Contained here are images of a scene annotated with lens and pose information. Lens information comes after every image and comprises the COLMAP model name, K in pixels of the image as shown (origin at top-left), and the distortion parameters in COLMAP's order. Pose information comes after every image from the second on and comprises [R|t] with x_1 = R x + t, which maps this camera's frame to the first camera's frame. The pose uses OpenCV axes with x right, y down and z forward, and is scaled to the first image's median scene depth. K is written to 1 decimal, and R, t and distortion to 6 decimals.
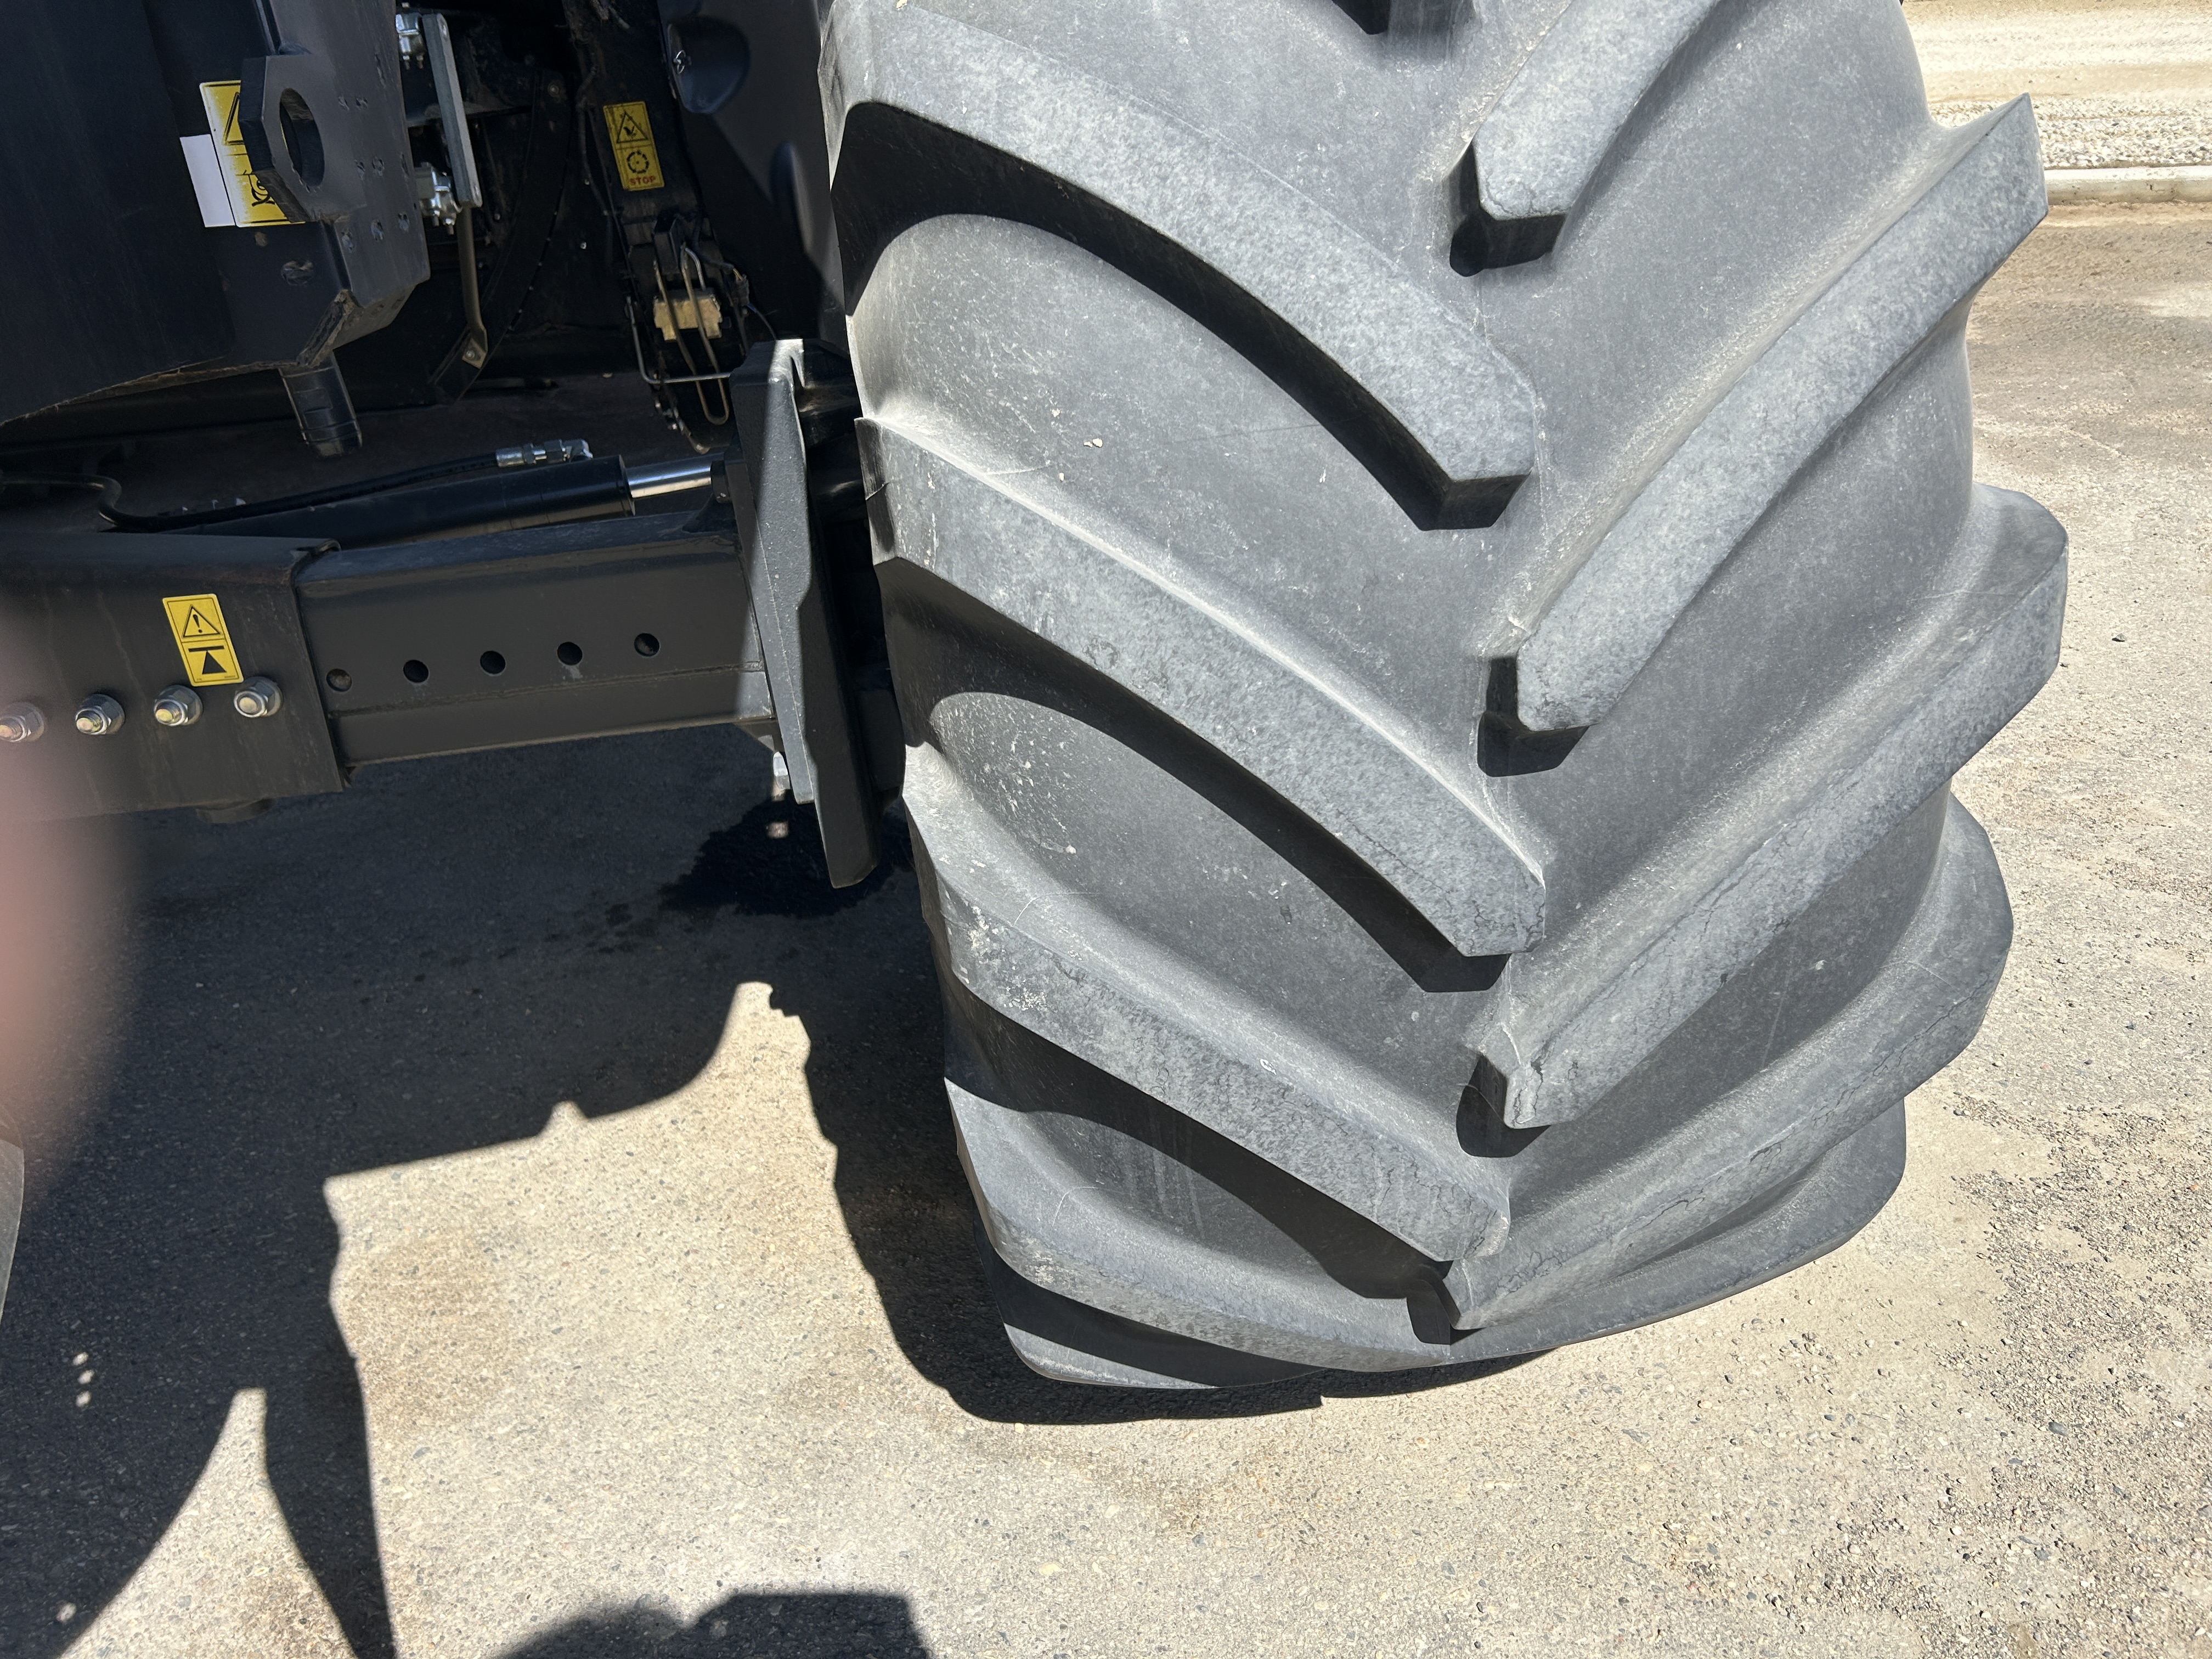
lens RADIAL K [[1681.0, 0, 1100.1], [0, 1681.0, 835.5], [0, 0, 1]] dist [0.040725, -0.049105]
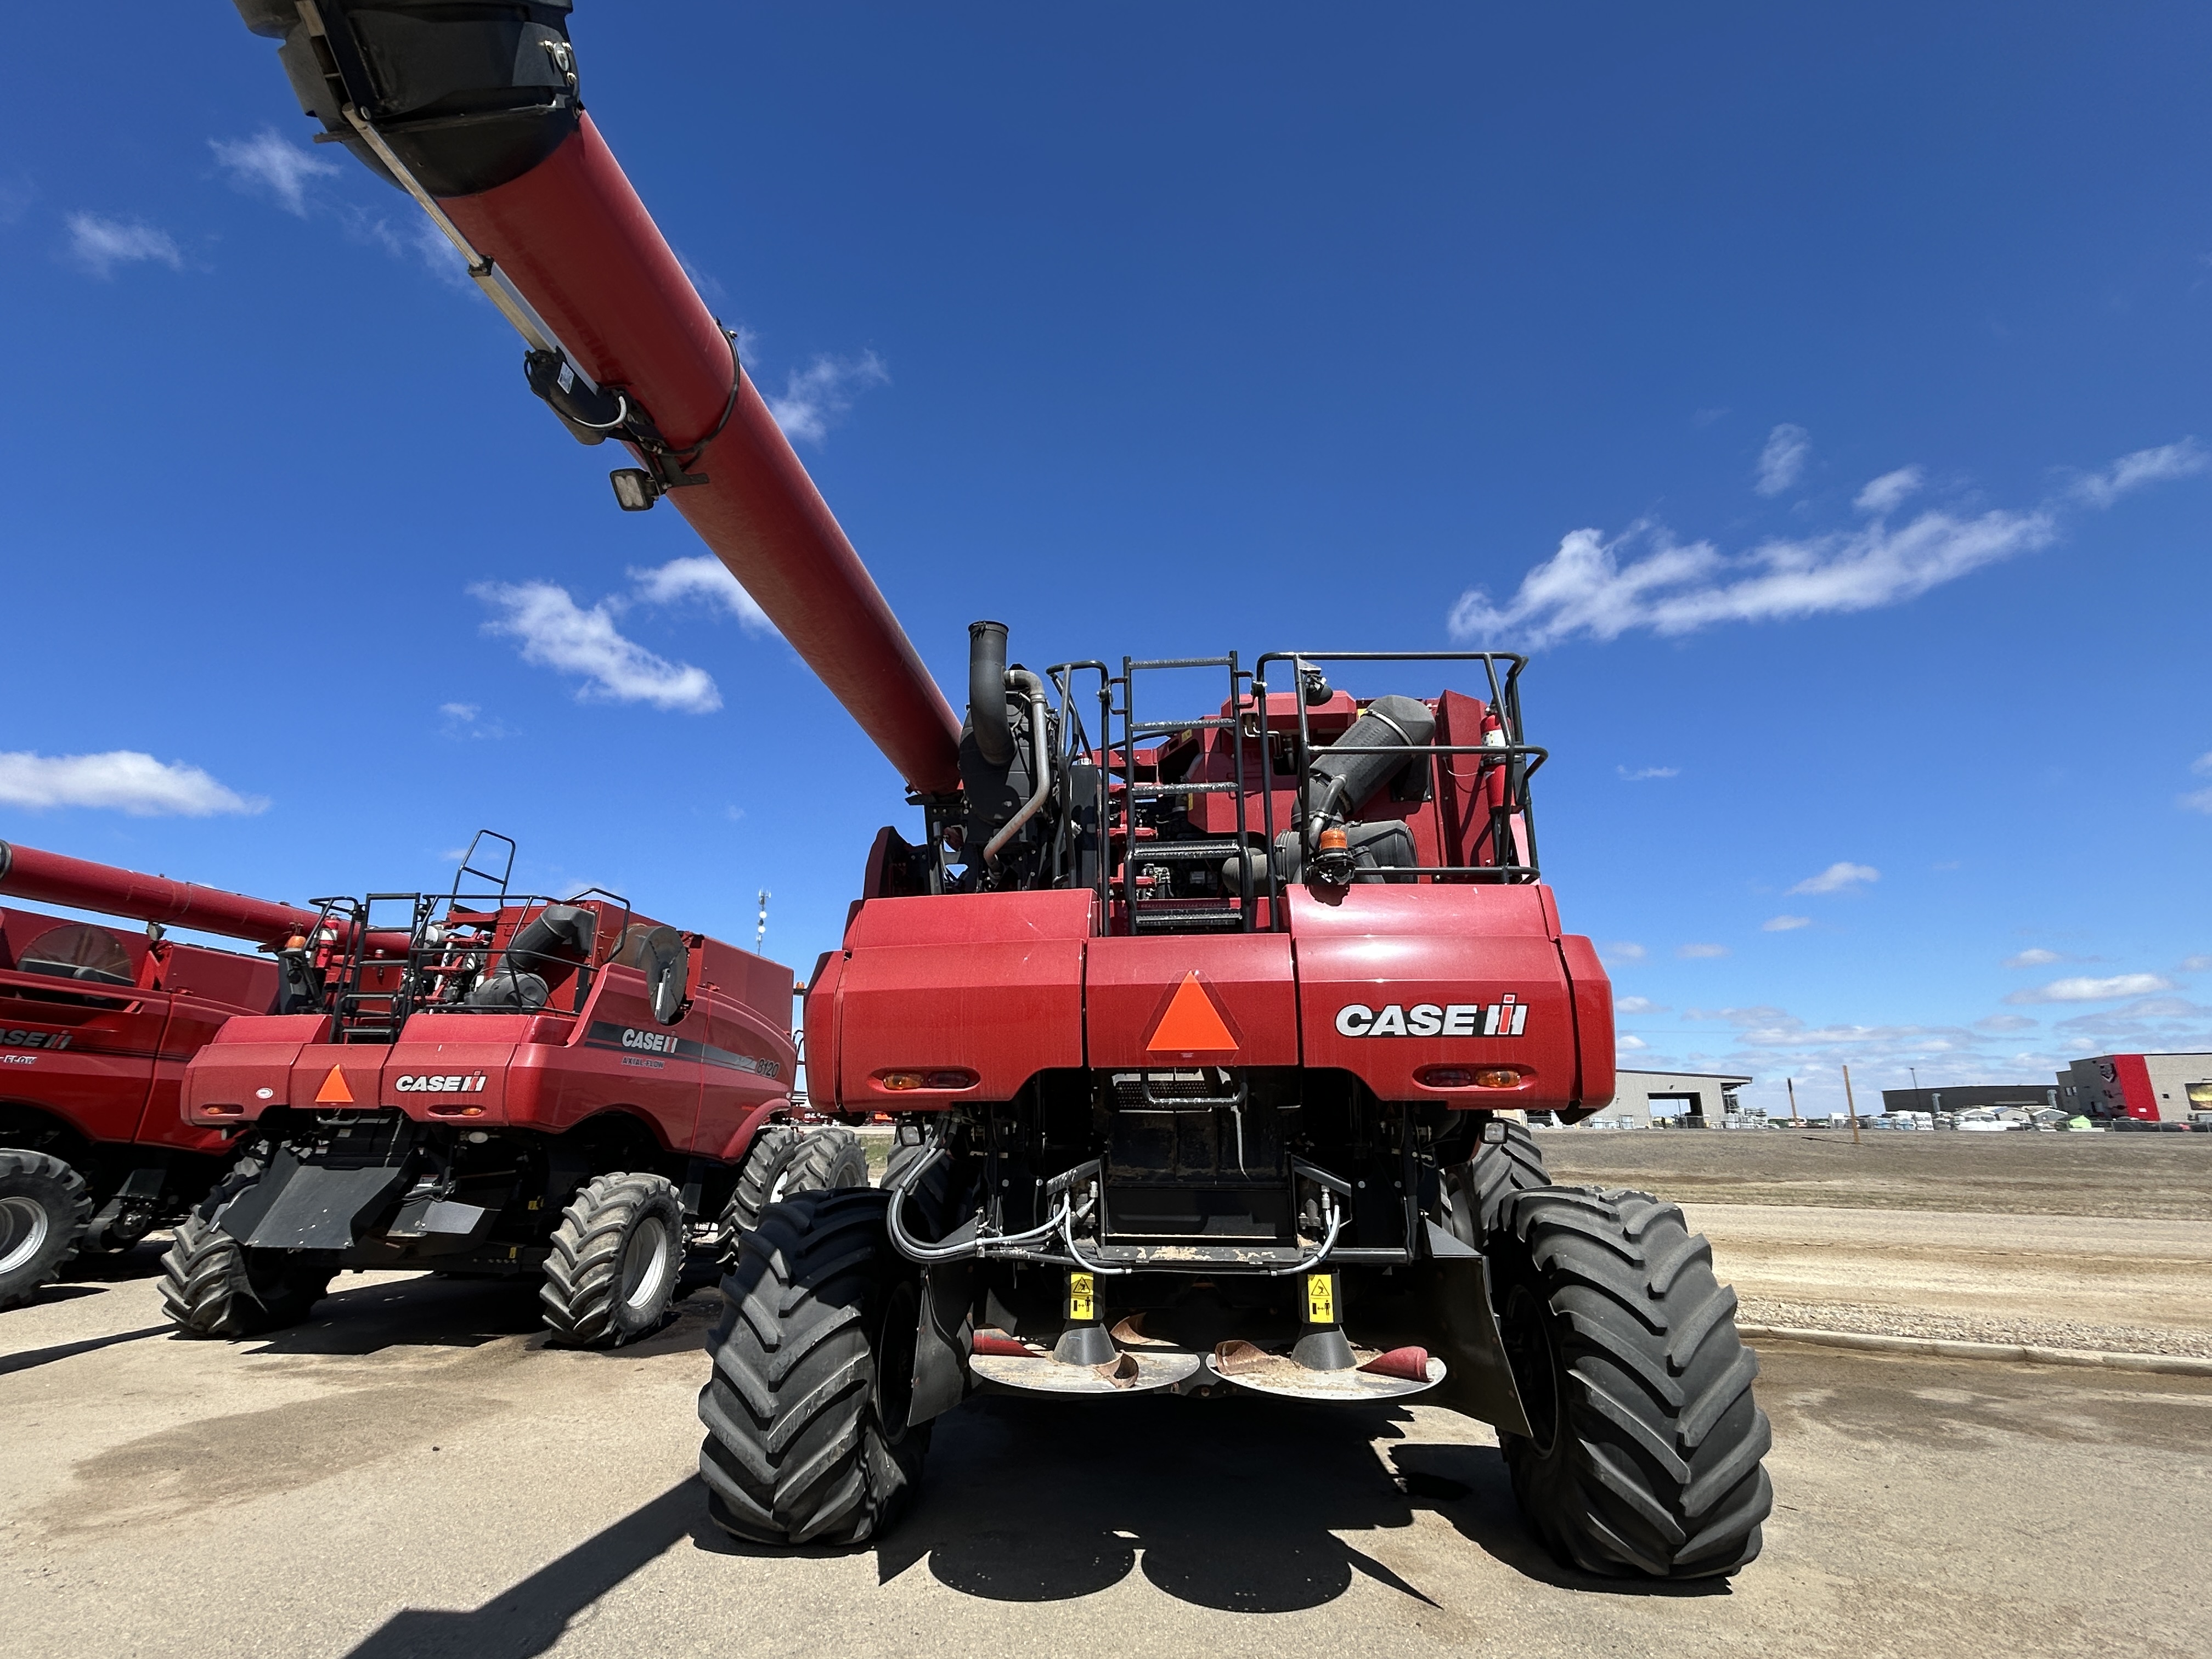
lens RADIAL K [[1033.2, 0, 1091.7], [0, 1033.2, 819.6], [0, 0, 1]] dist [-0.004206, -0.000907]
pose [[0.979606, 0.027062, -0.199097, -0.660818], [-0.160556, 0.701186, -0.694665, 0.846852], [0.120805, 0.712465, 0.691231, -1.923418]]
